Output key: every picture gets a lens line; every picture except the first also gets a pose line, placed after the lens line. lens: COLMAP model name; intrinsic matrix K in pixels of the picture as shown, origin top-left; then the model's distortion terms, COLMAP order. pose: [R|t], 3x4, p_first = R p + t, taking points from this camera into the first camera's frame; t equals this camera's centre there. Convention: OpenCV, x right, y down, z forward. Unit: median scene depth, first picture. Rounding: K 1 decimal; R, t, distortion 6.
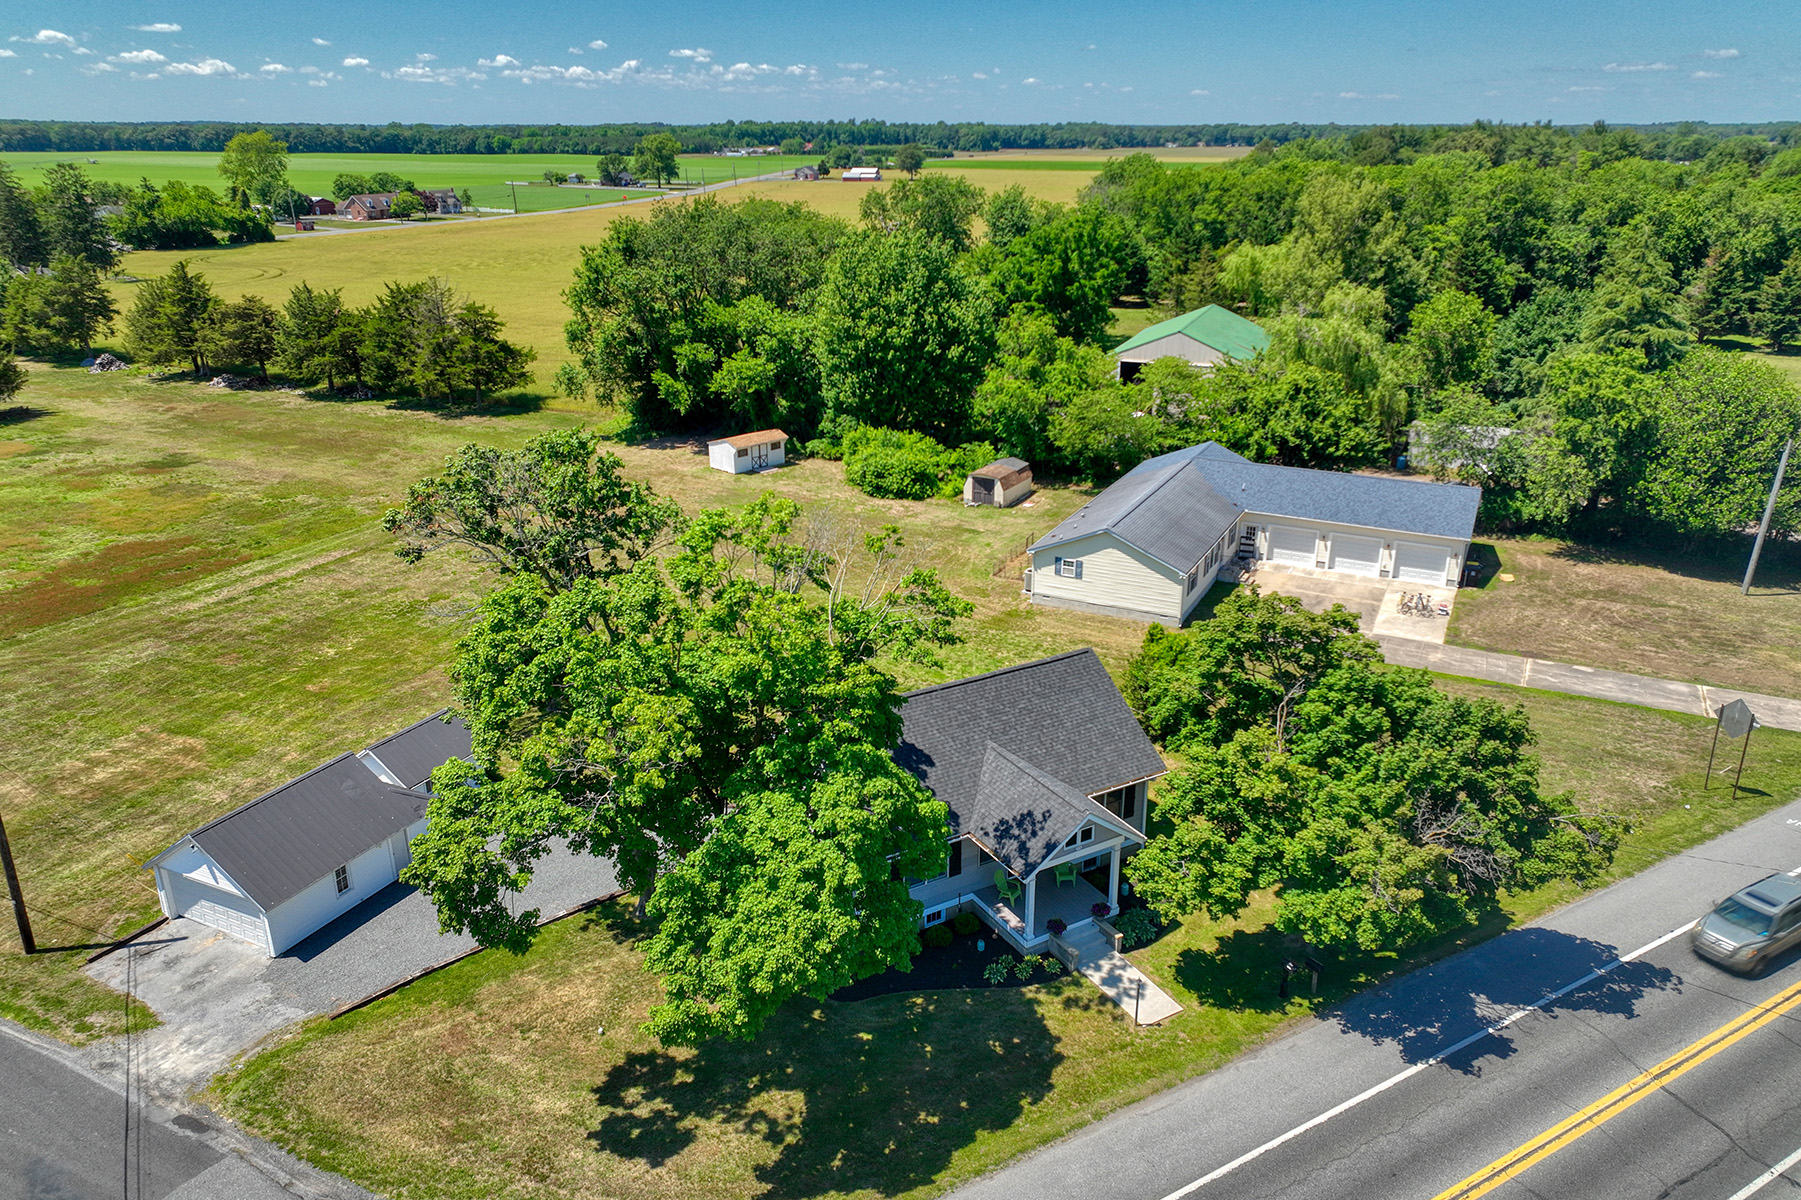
lens RADIAL K [[1261.5, 0, 904.5], [0, 1261.5, 599.7], [0, 0, 1]] dist [-0.003220, 0.017559]
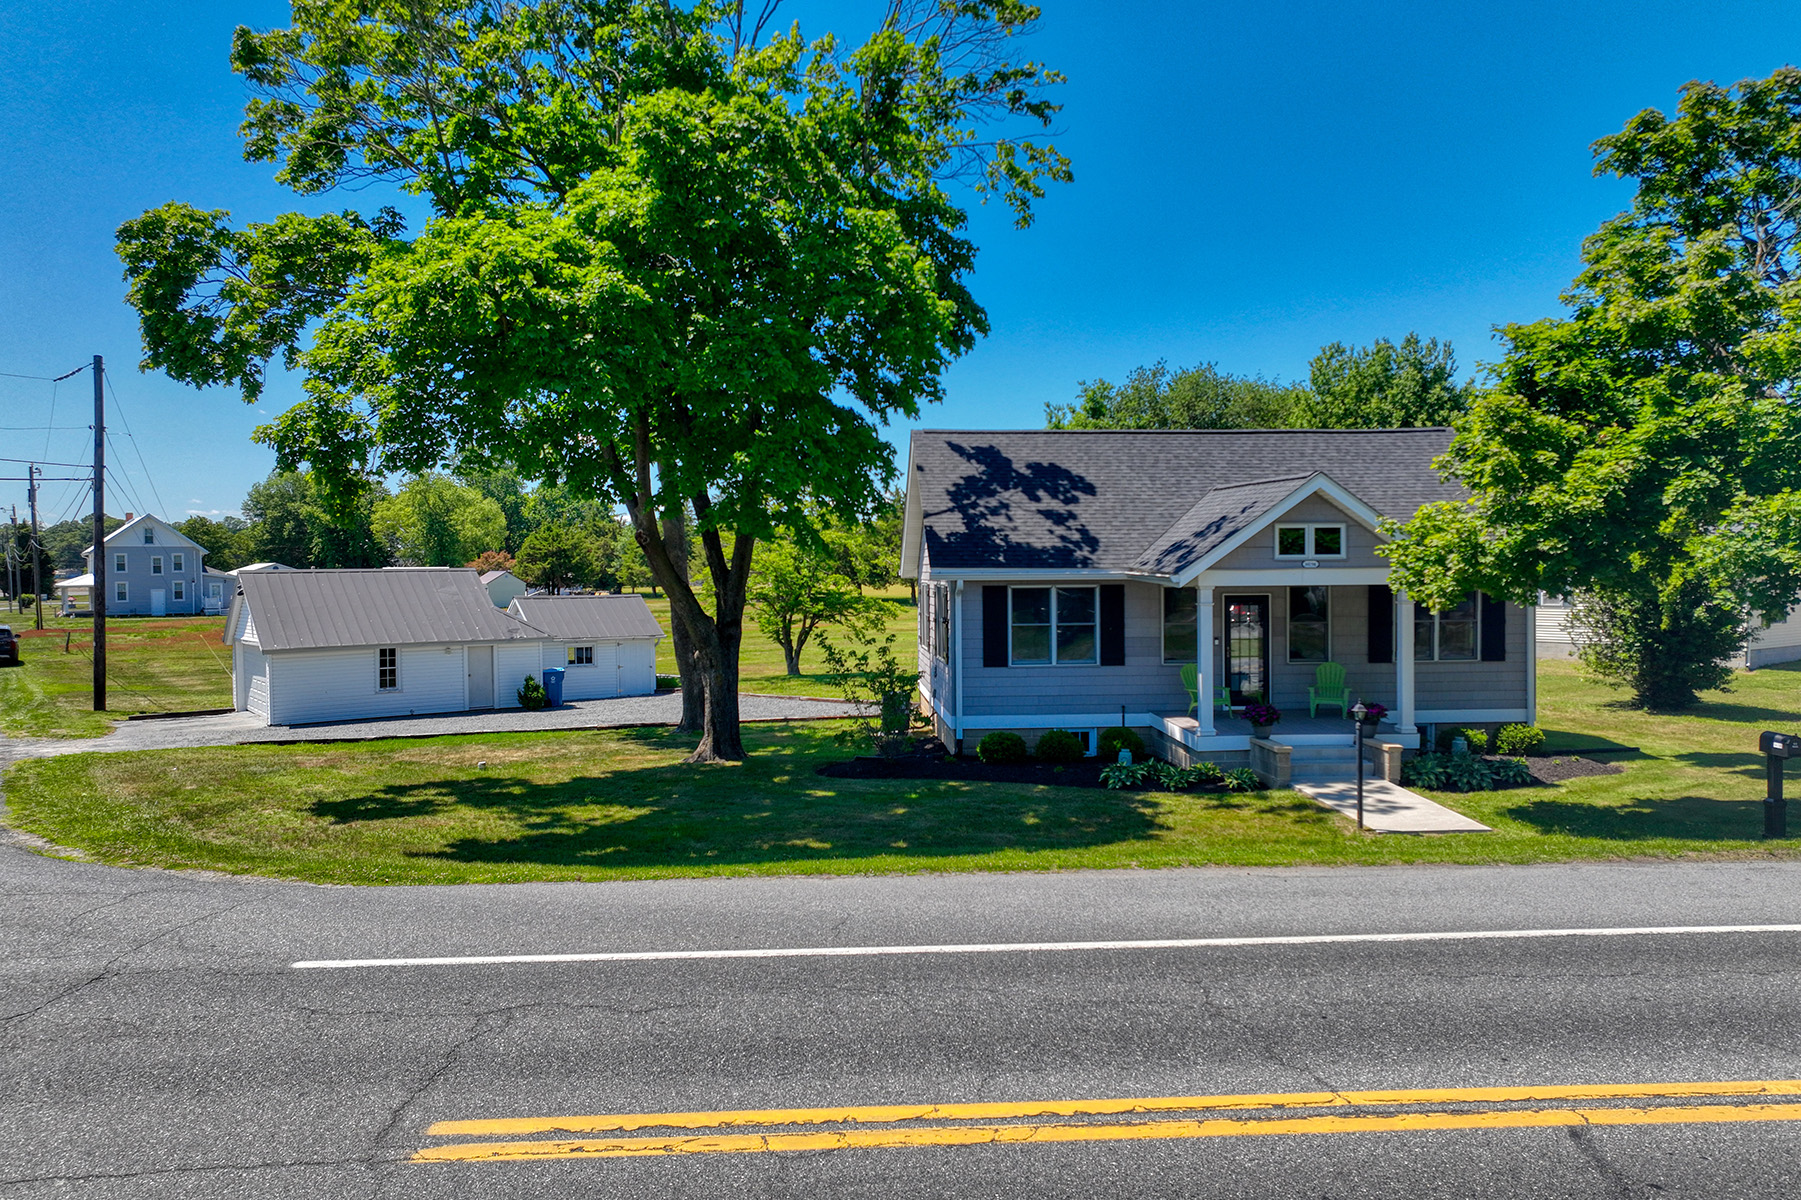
lens RADIAL K [[1261.5, 0, 902.8], [0, 1261.5, 599.7], [0, 0, 1]] dist [-0.003220, 0.017559]
pose [[0.887765, 0.004840, -0.460272, 0.098106], [-0.153328, 0.945946, -0.285791, 0.165436], [0.434009, 0.324288, 0.840520, 0.210646]]
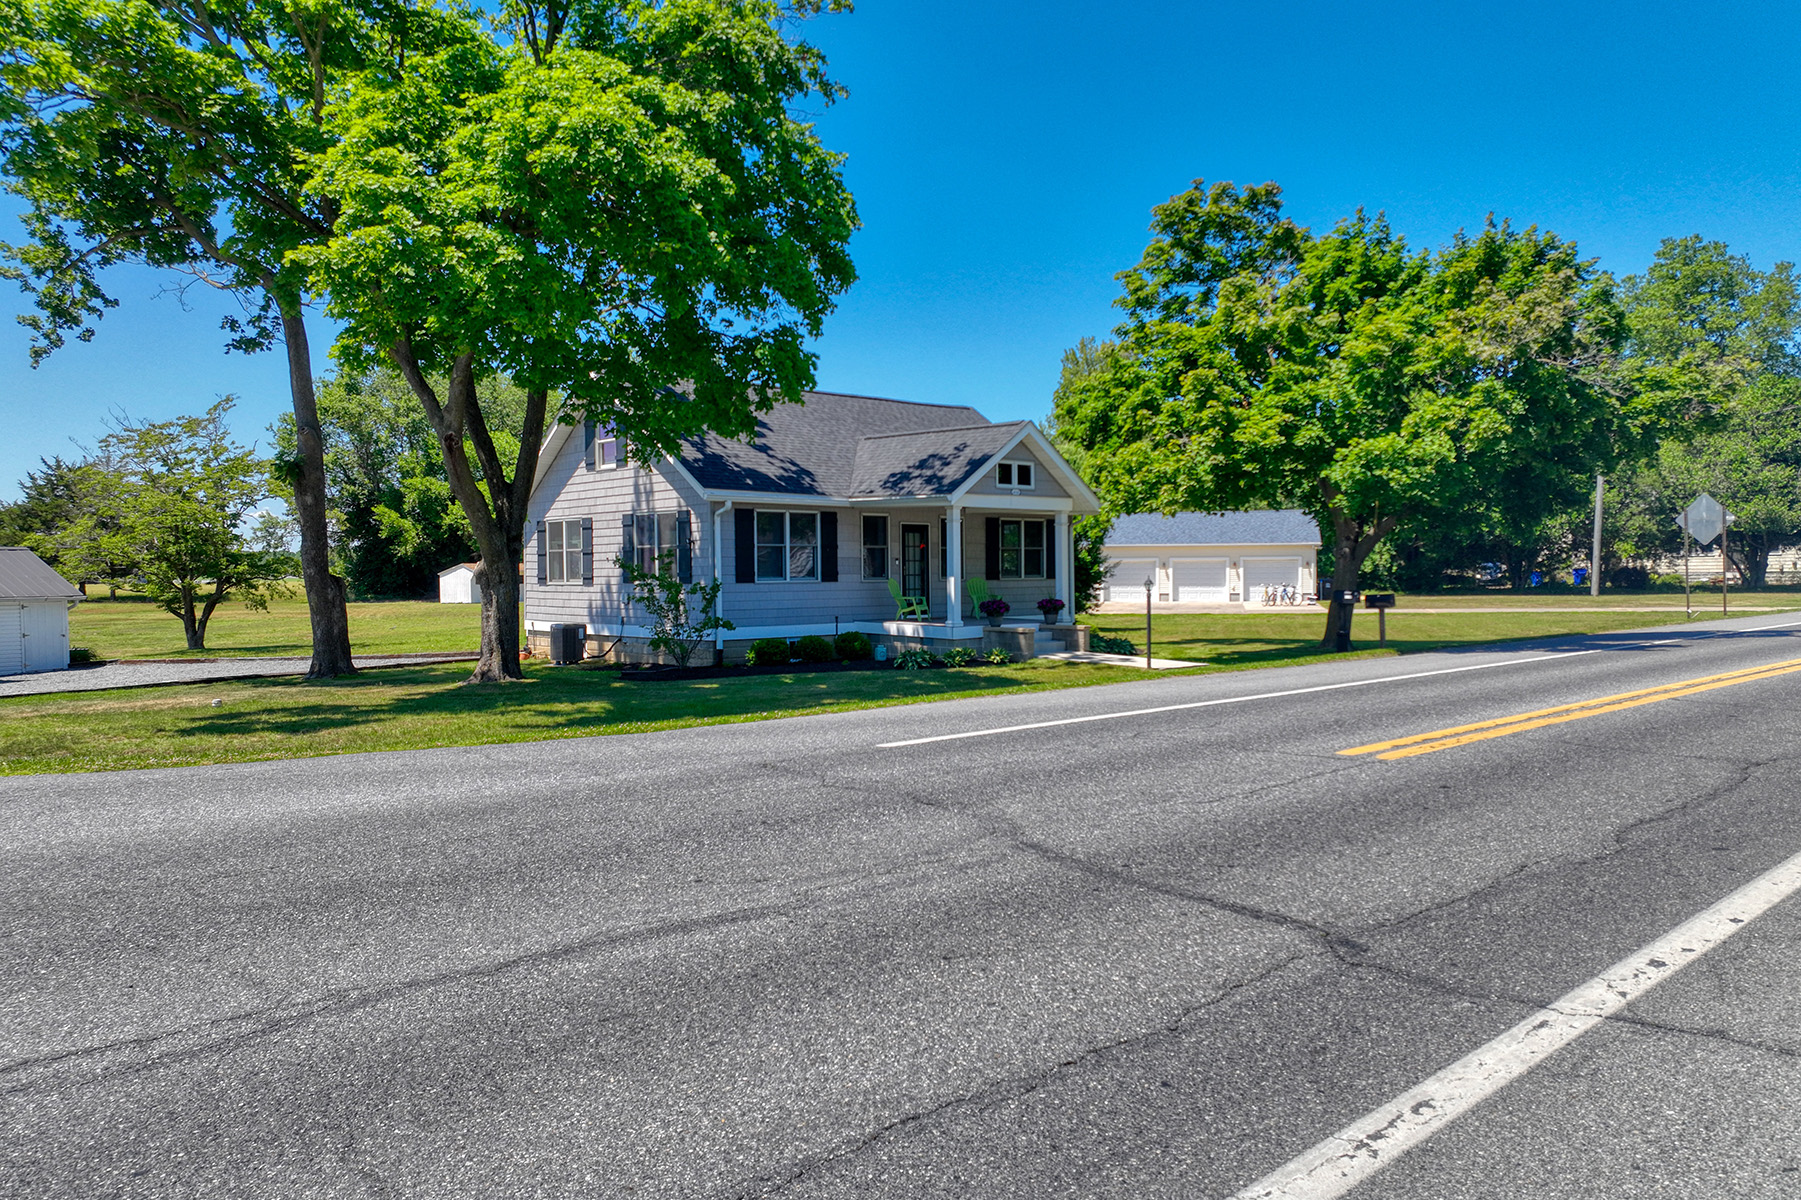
lens RADIAL K [[1261.5, 0, 904.9], [0, 1261.5, 609.2], [0, 0, 1]] dist [-0.003220, 0.017559]
pose [[0.978699, -0.013549, 0.204852, -0.025296], [0.078767, 0.946239, -0.313730, 0.198703], [-0.189589, 0.323183, 0.927151, 0.173164]]
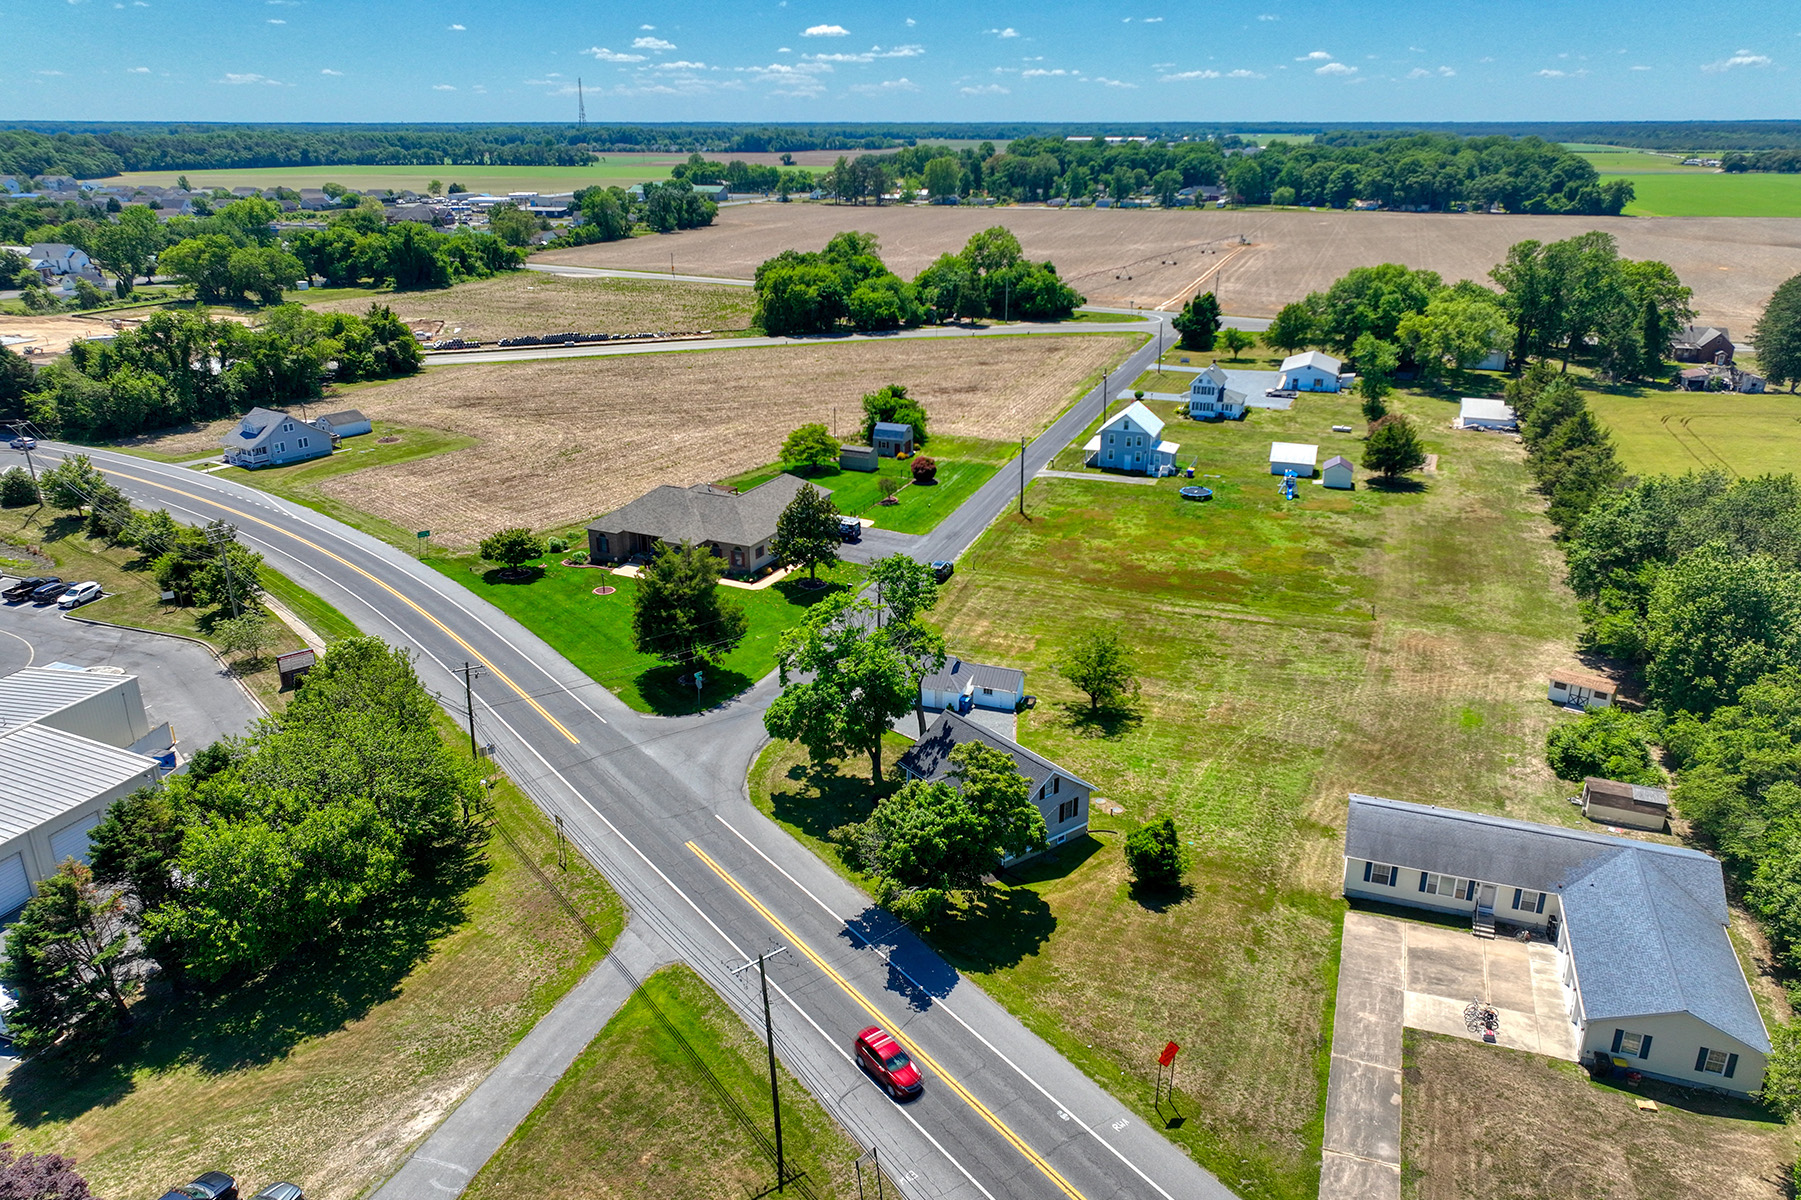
lens RADIAL K [[1261.5, 0, 905.4], [0, 1261.5, 601.2], [0, 0, 1]] dist [-0.003220, 0.017559]
pose [[0.114391, 0.353708, -0.928335, 0.895355], [-0.348456, 0.889384, 0.295930, -0.334009], [0.930319, 0.289631, 0.224990, 0.156058]]
